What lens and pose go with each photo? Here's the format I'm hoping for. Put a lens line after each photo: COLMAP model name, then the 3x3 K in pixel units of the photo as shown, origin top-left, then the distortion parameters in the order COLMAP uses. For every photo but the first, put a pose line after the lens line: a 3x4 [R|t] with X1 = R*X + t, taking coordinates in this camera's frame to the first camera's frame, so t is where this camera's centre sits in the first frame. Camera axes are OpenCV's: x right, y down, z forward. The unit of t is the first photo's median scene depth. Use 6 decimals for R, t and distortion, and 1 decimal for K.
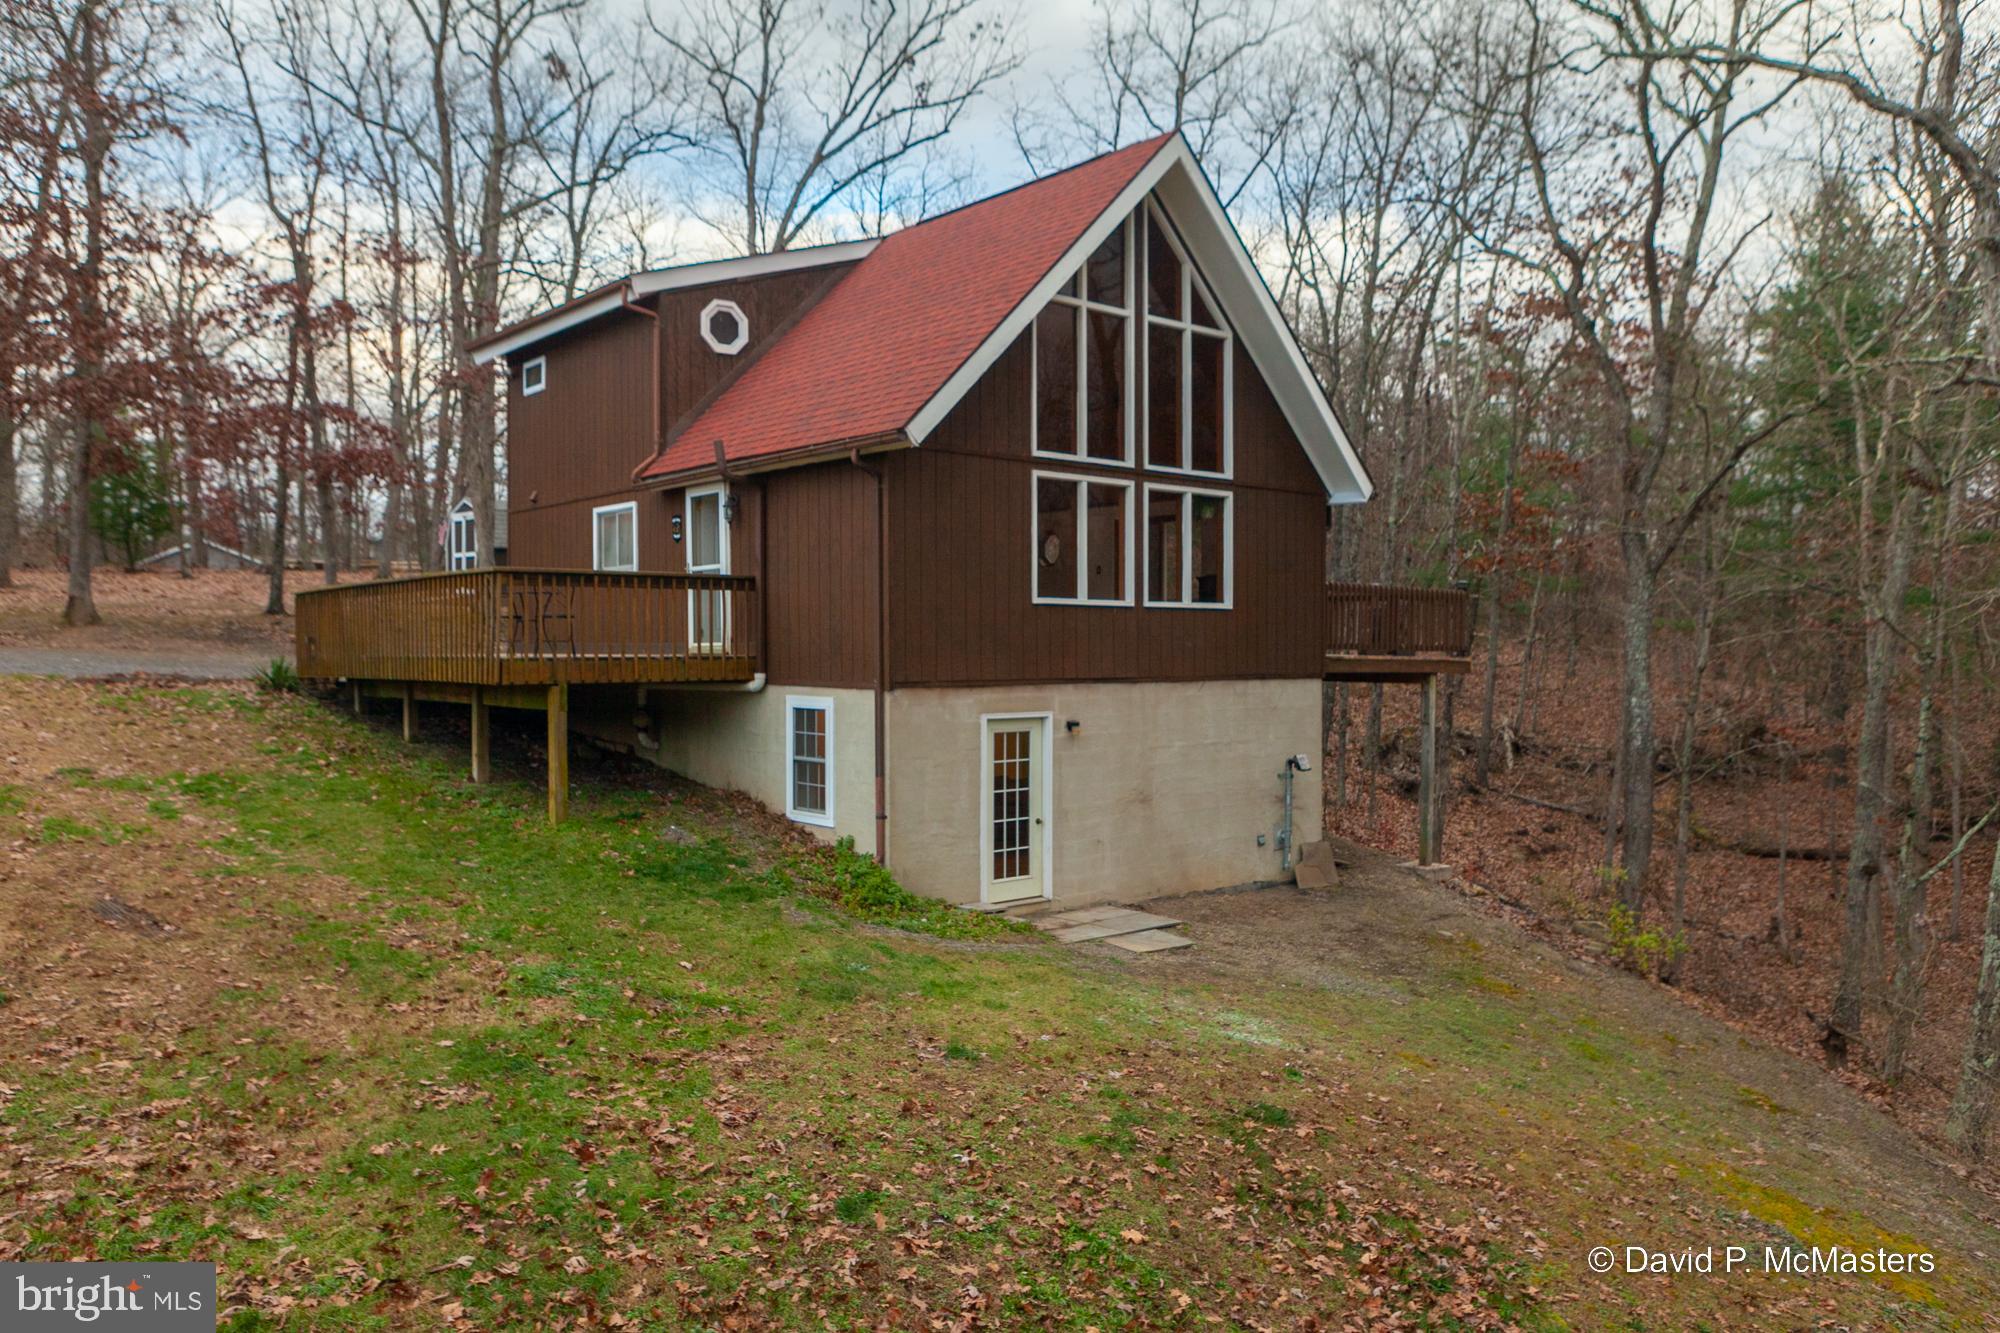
lens RADIAL K [[1403.2, 0, 996.2], [0, 1403.2, 631.5], [0, 0, 1]] dist [-0.022669, 0.018467]
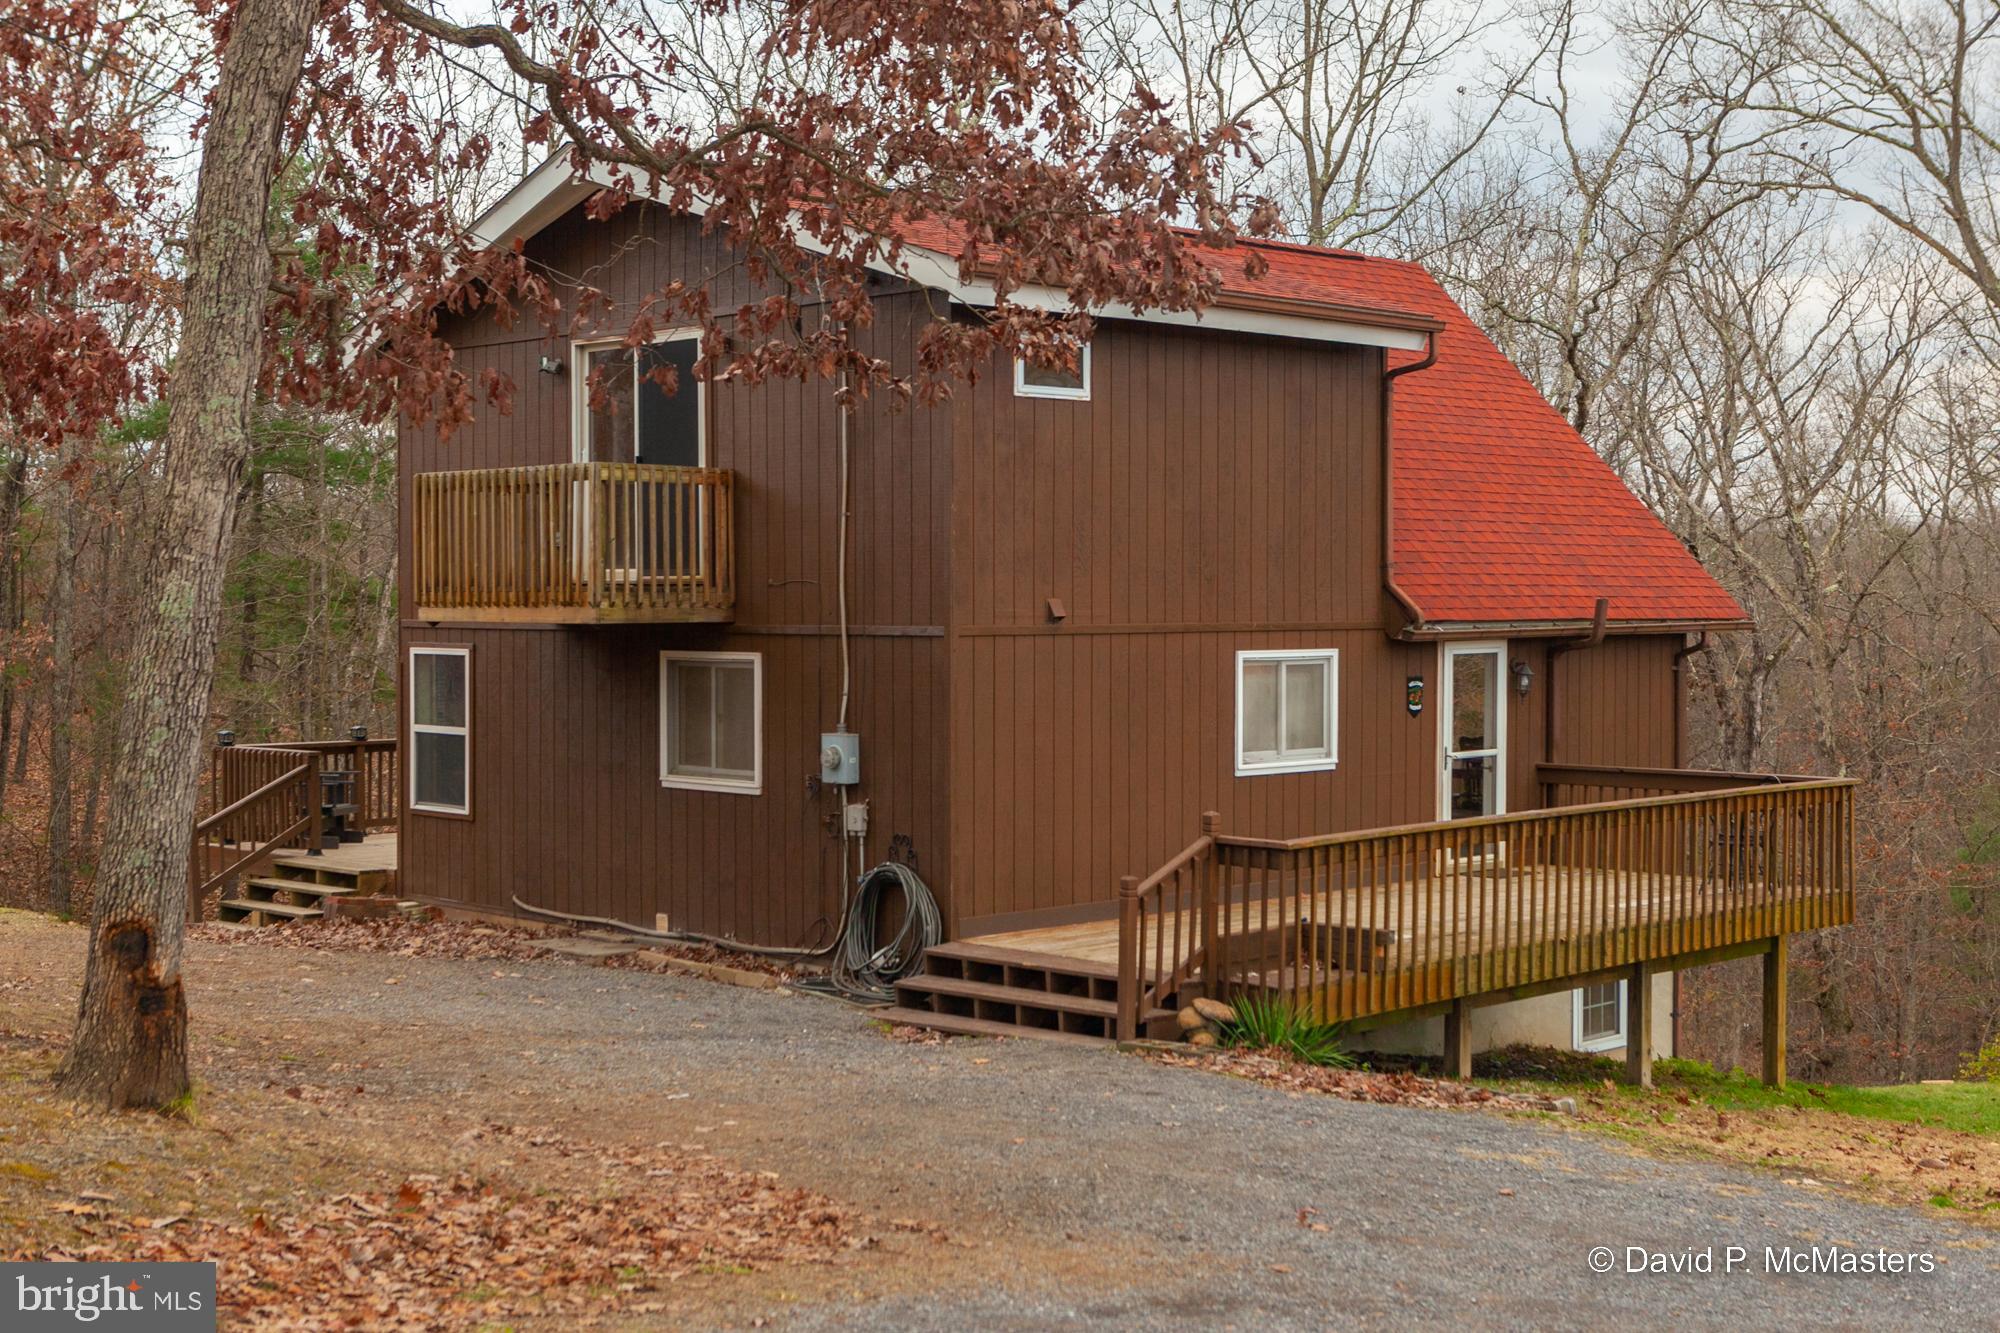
lens RADIAL K [[2597.6, 0, 989.9], [0, 2597.6, 533.2], [0, 0, 1]] dist [-0.024160, 0.000000]
pose [[-0.055806, 0.022631, 0.998185, -1.482746], [-0.006889, 0.999711, -0.023051, -0.122382], [-0.998418, -0.008163, -0.055634, 1.280115]]
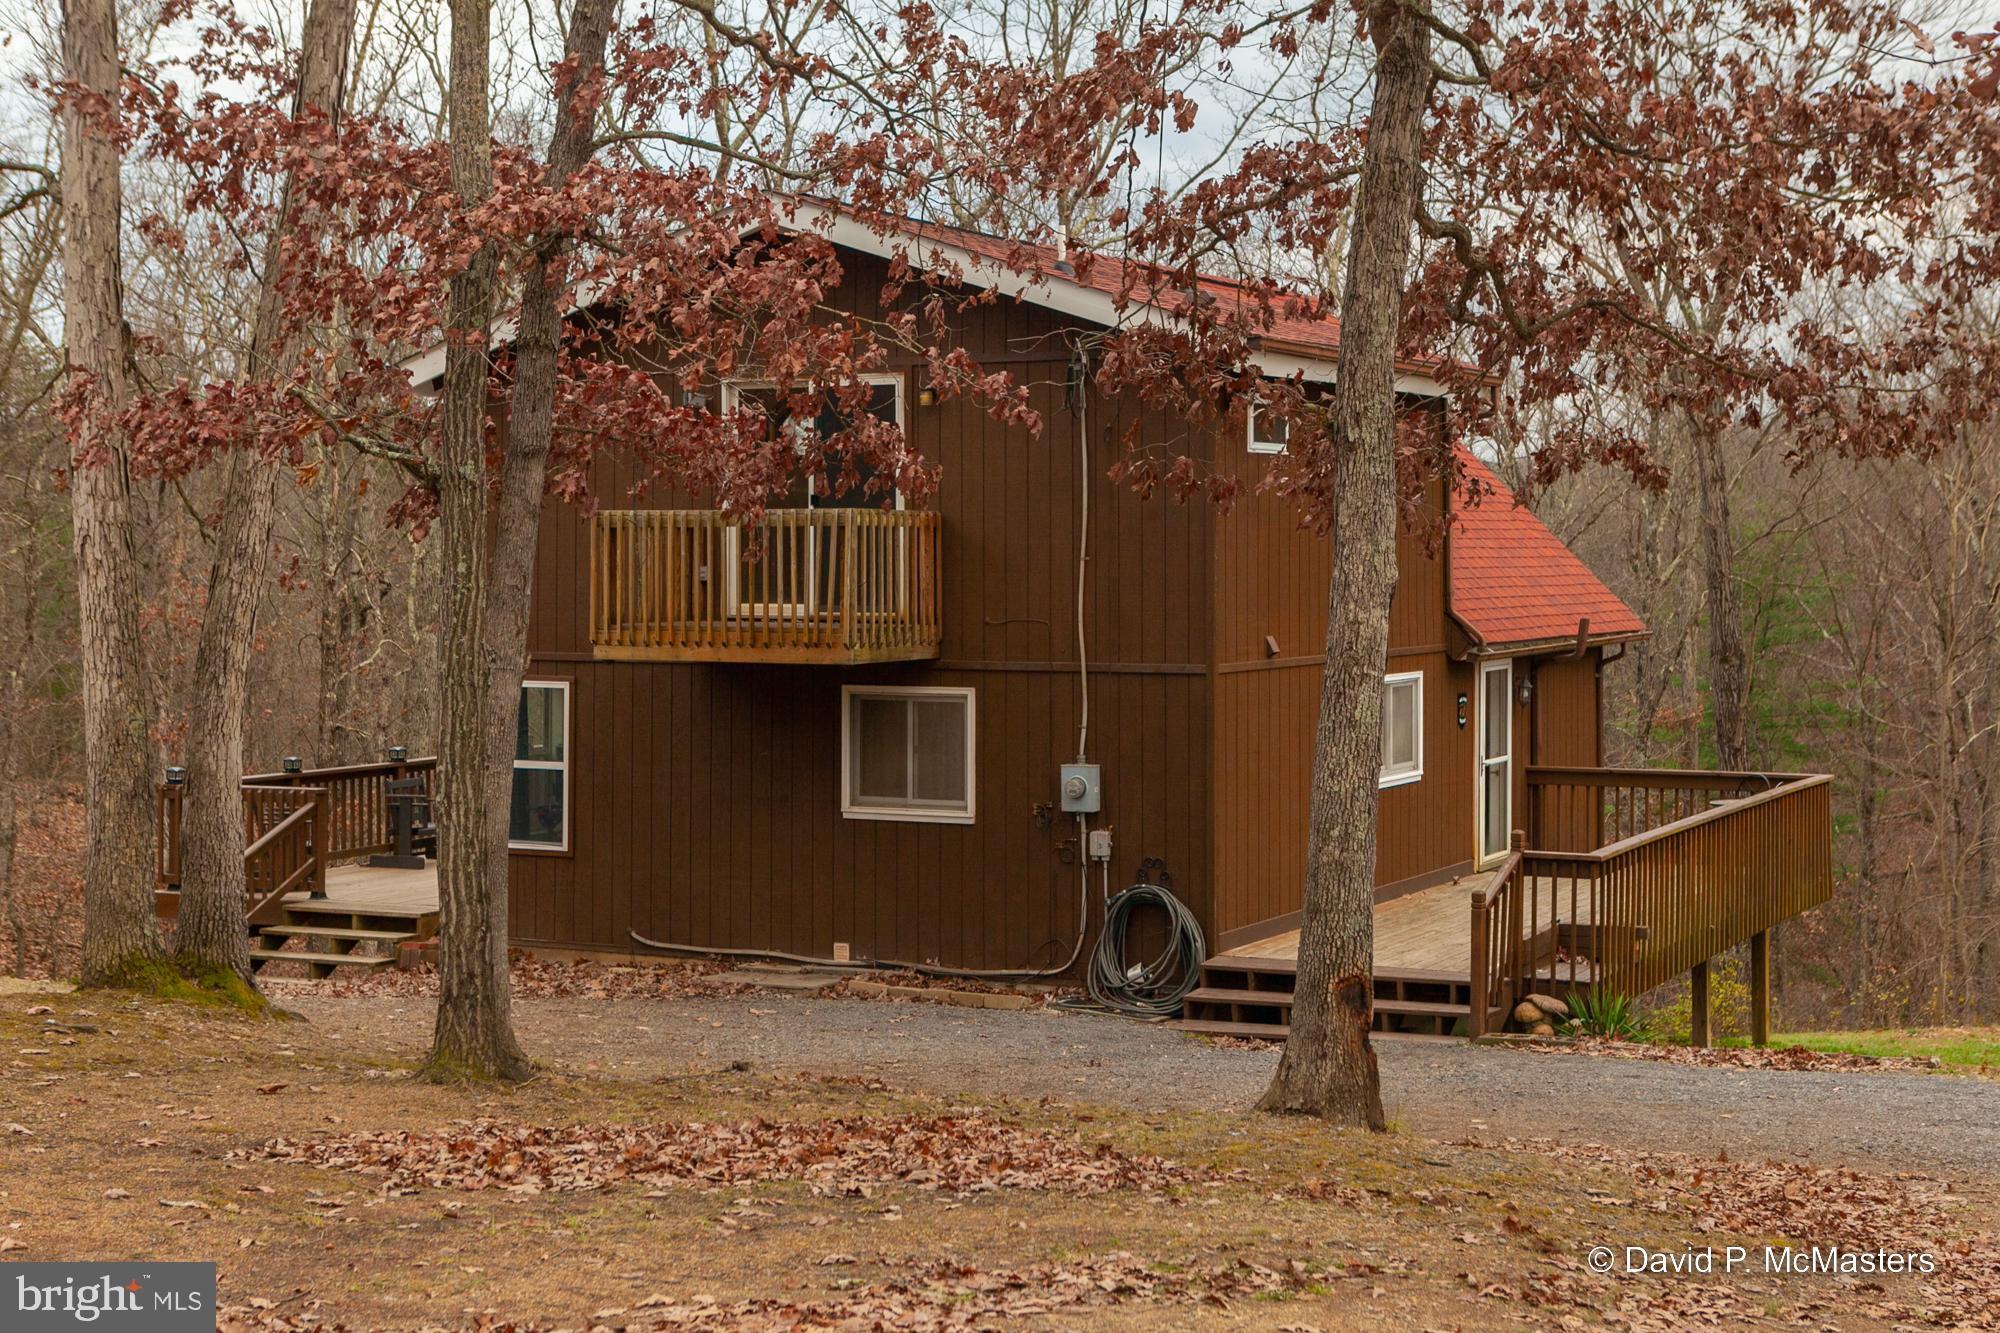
lens RADIAL K [[2826.1, 0, 1164.4], [0, 2826.1, 335.3], [0, 0, 1]] dist [-0.003534, 0.000000]
pose [[-0.398403, 0.066504, 0.914796, -1.580094], [-0.005431, 0.997179, -0.074859, -0.160829], [-0.917194, -0.034793, -0.396918, 1.761726]]
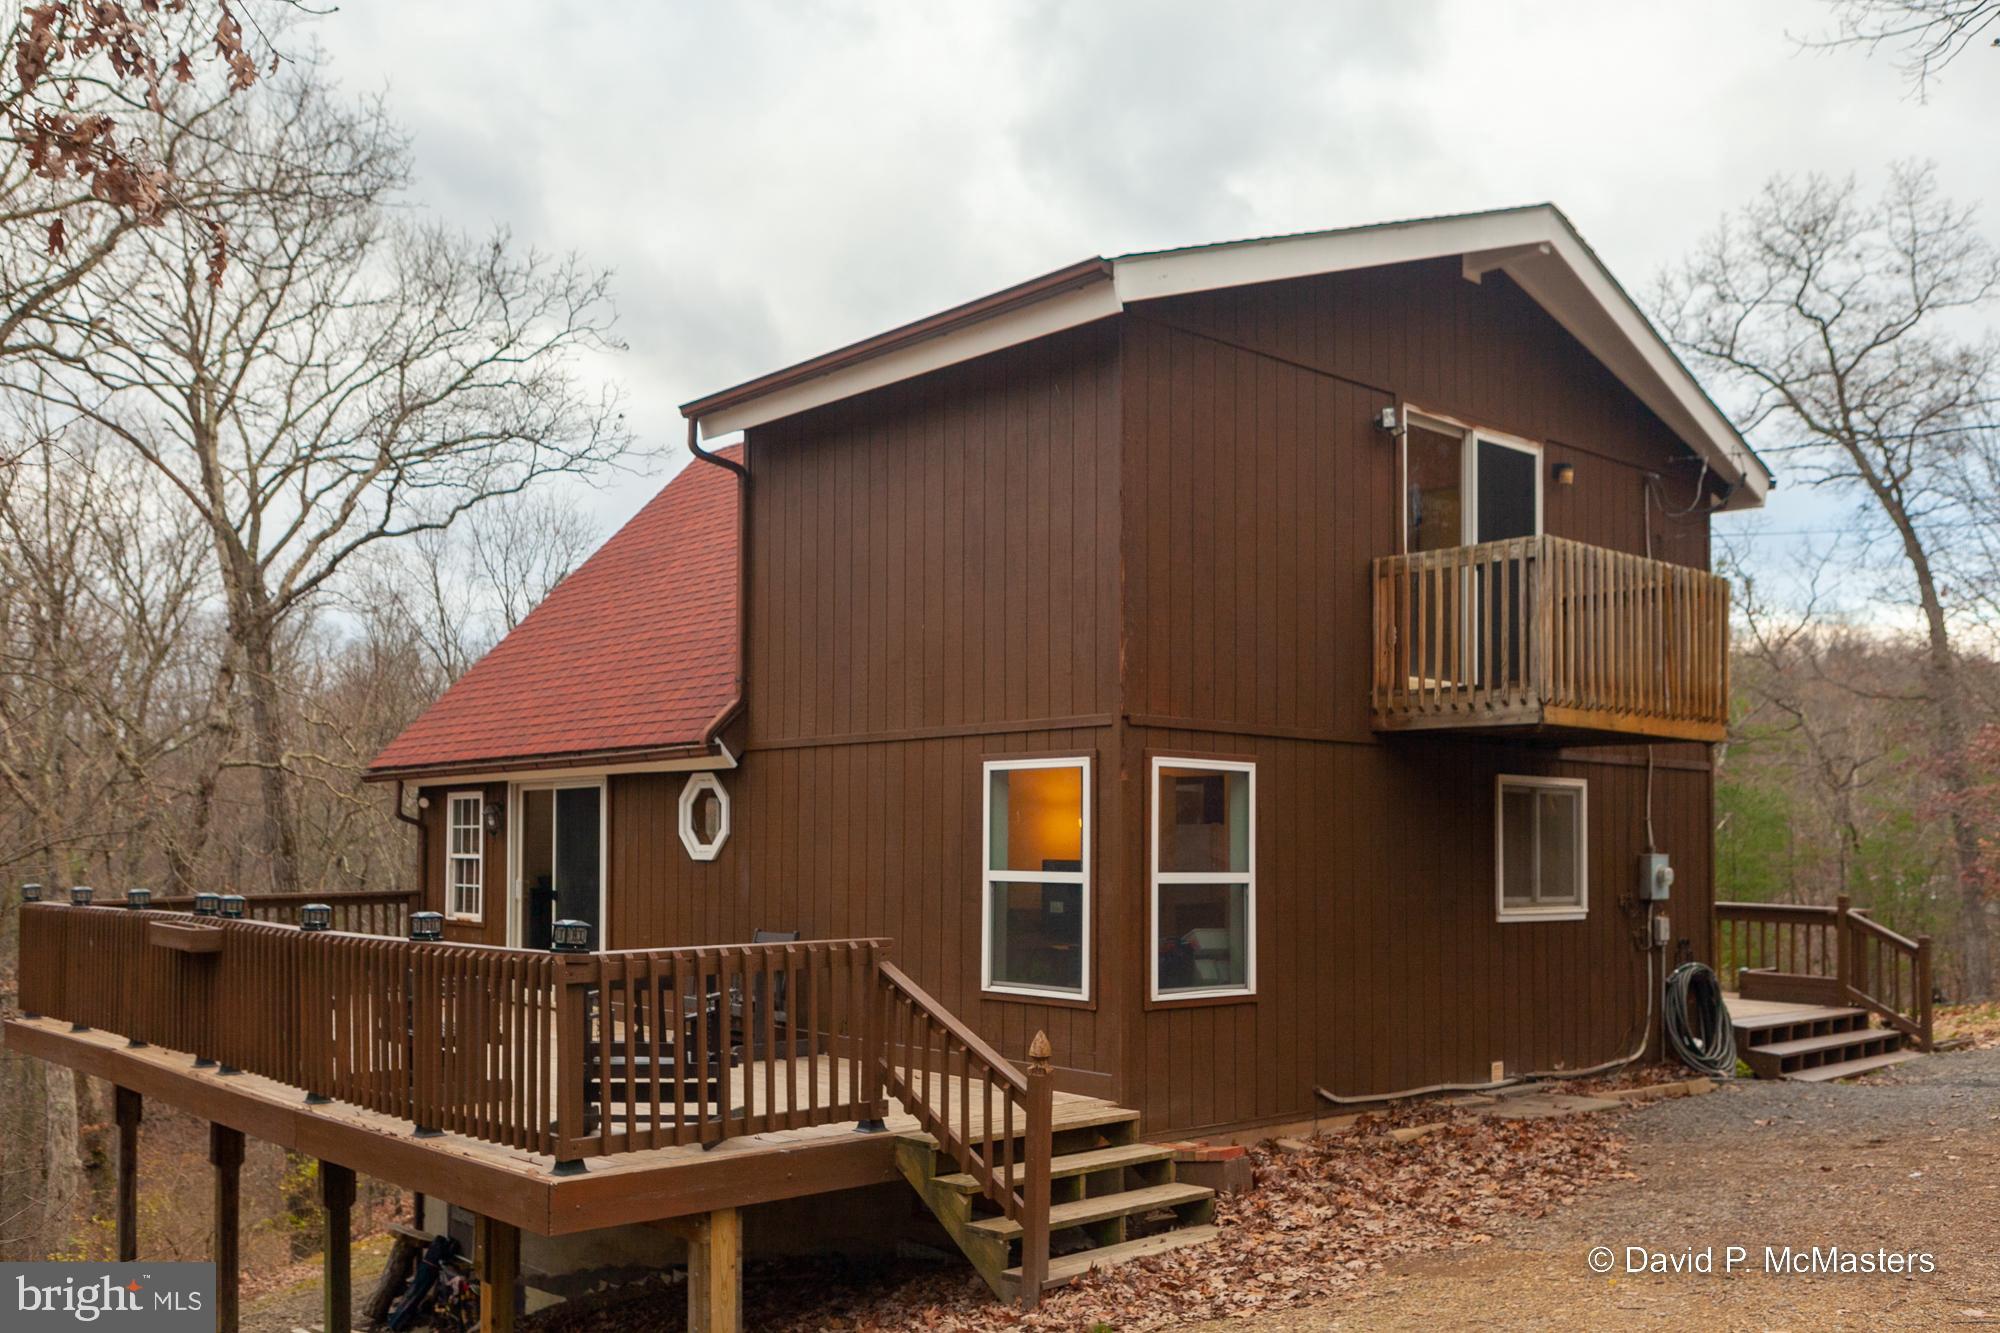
lens RADIAL K [[1719.2, 0, 960.8], [0, 1719.2, 792.6], [0, 0, 1]] dist [0.012323, -0.014103]
pose [[-0.999977, -0.006233, 0.002480, -0.057861], [-0.006340, 0.998929, -0.045829, -0.052498], [-0.002191, -0.045844, -0.998946, 2.089665]]
